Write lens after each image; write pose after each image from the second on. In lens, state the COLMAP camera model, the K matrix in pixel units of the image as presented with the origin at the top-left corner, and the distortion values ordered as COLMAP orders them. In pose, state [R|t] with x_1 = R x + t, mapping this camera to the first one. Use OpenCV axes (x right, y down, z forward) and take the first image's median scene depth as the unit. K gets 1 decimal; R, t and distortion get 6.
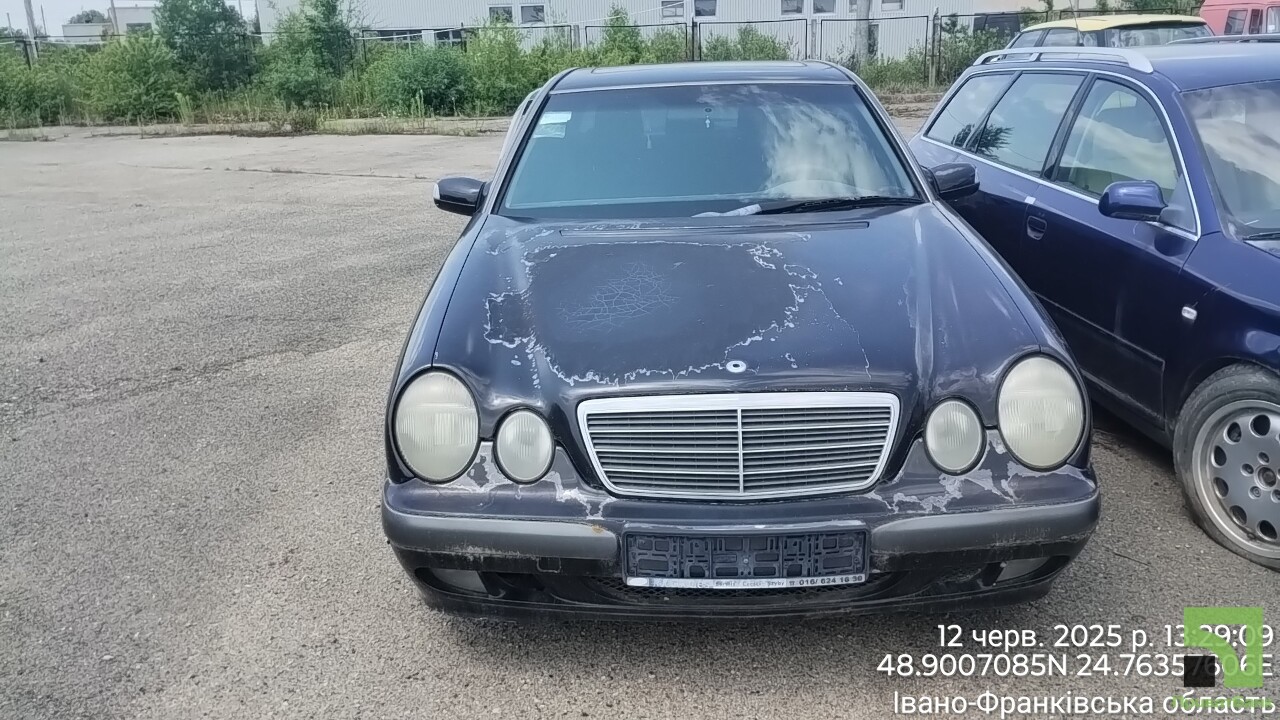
lens RADIAL K [[1090.0, 0, 641.4], [0, 1090.0, 363.9], [0, 0, 1]] dist [0.042421, -0.029457]
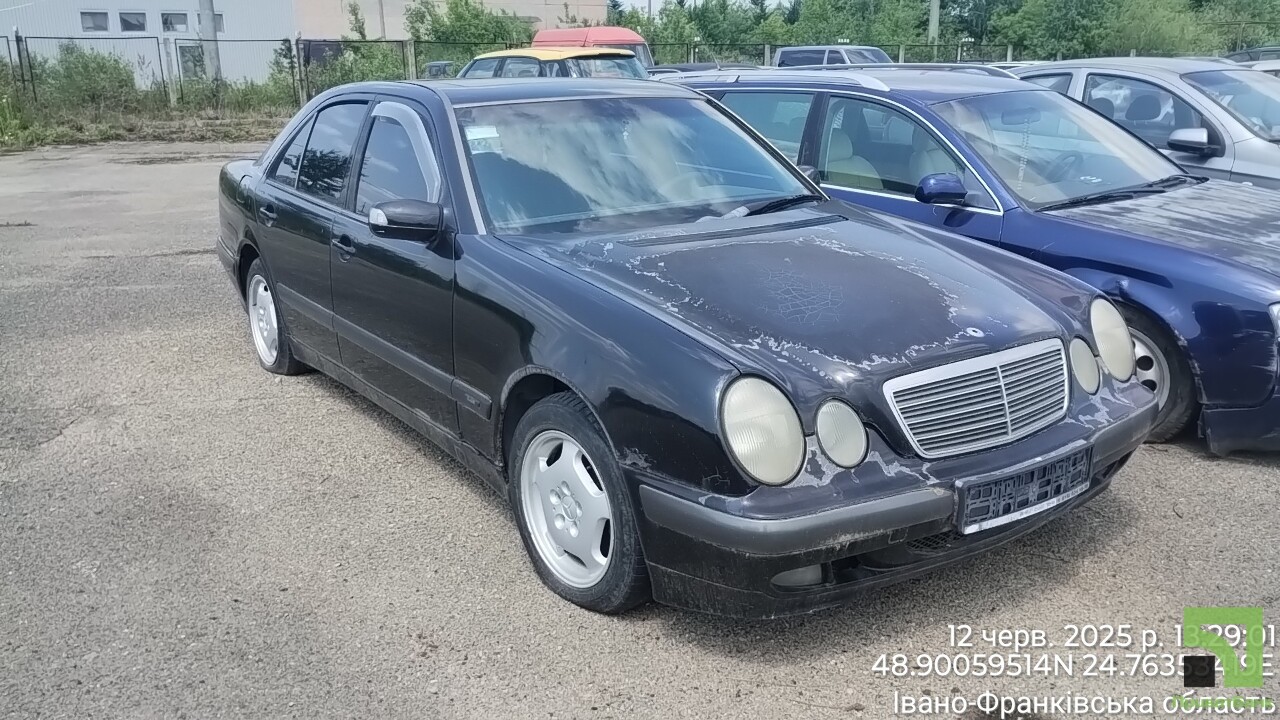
lens RADIAL K [[1090.0, 0, 641.5], [0, 1090.0, 356.1], [0, 0, 1]] dist [0.042421, -0.029457]
pose [[0.803023, -0.133824, 0.580728, -0.860364], [0.150996, 0.988352, 0.018963, -0.046890], [-0.576501, 0.072460, 0.813877, 0.250798]]
